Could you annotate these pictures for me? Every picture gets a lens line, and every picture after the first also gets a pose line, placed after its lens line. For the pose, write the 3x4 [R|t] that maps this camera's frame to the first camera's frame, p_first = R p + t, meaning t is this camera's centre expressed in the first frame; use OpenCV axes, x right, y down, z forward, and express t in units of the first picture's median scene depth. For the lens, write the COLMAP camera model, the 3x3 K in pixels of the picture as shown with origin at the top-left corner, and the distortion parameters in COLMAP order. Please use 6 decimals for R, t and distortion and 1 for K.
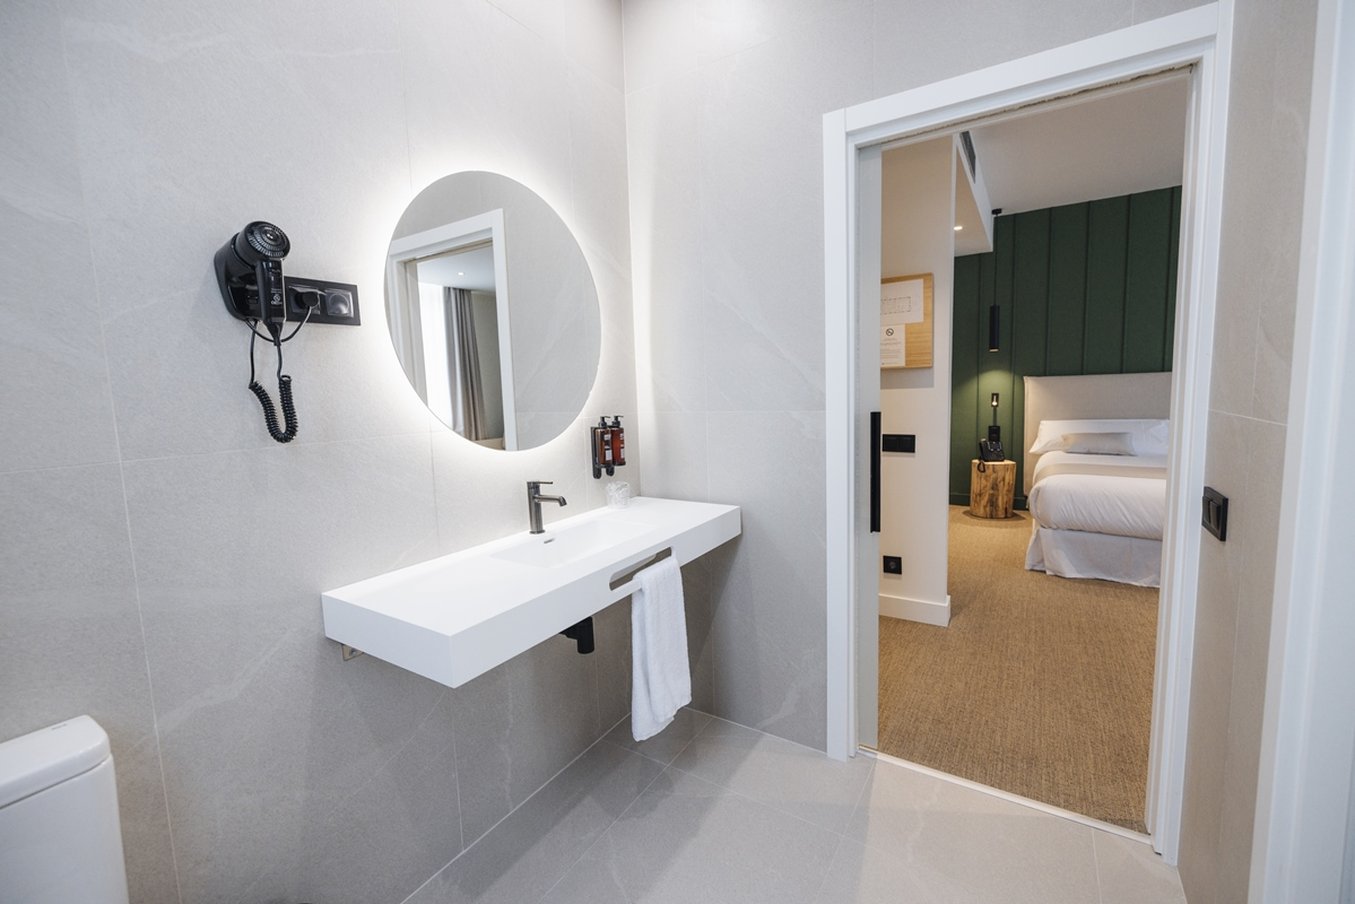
lens RADIAL K [[562.2, 0, 673.5], [0, 562.2, 445.4], [0, 0, 1]] dist [0.003735, 0.000162]
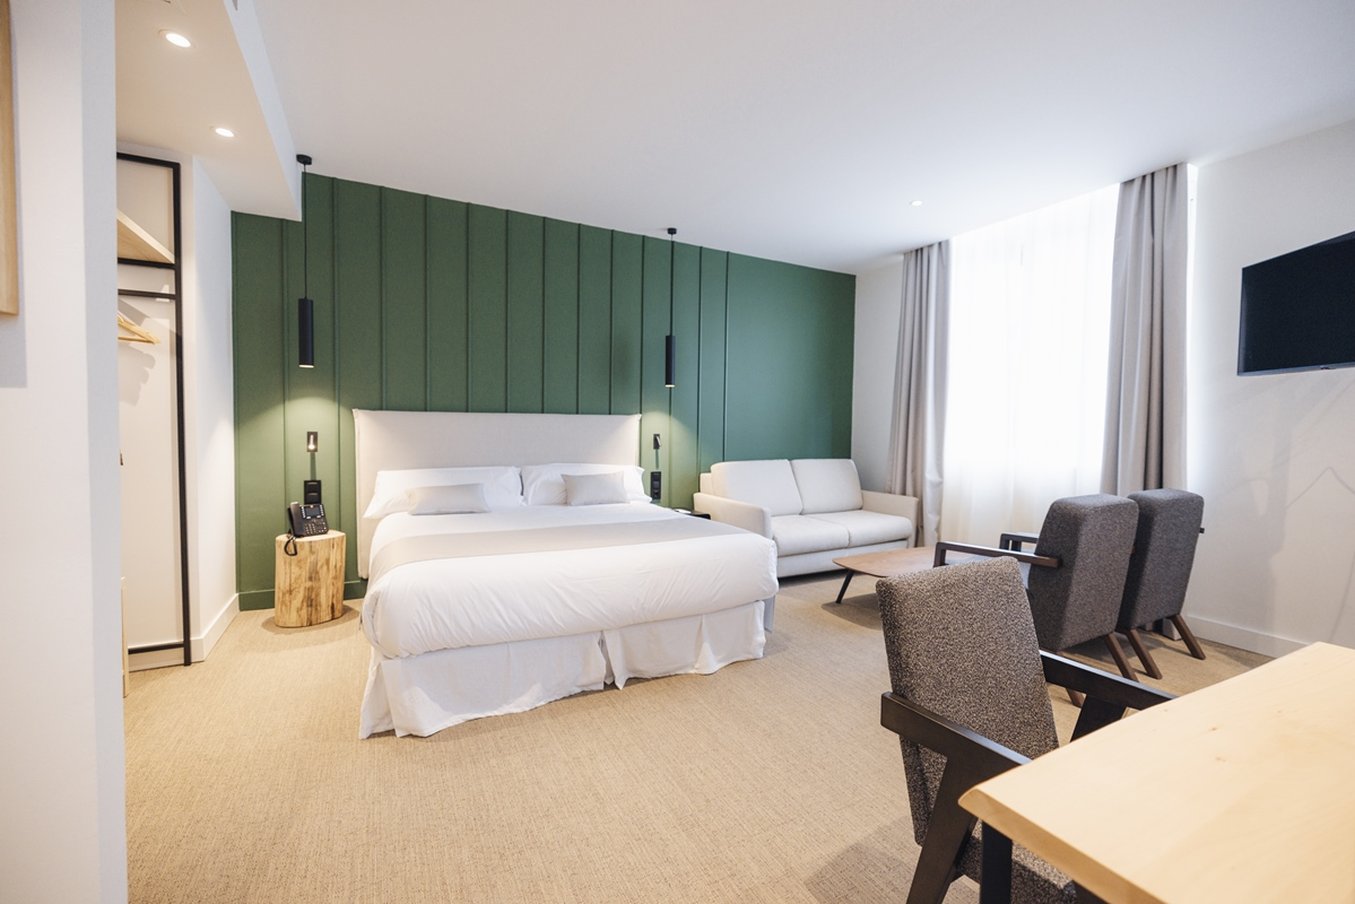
lens RADIAL K [[562.2, 0, 673.8], [0, 562.2, 445.1], [0, 0, 1]] dist [0.003735, 0.000162]
pose [[0.488017, 0.012308, 0.872747, 0.206127], [0.057861, 0.997245, -0.046418, -0.021838], [-0.870914, 0.073150, 0.485961, 0.314774]]
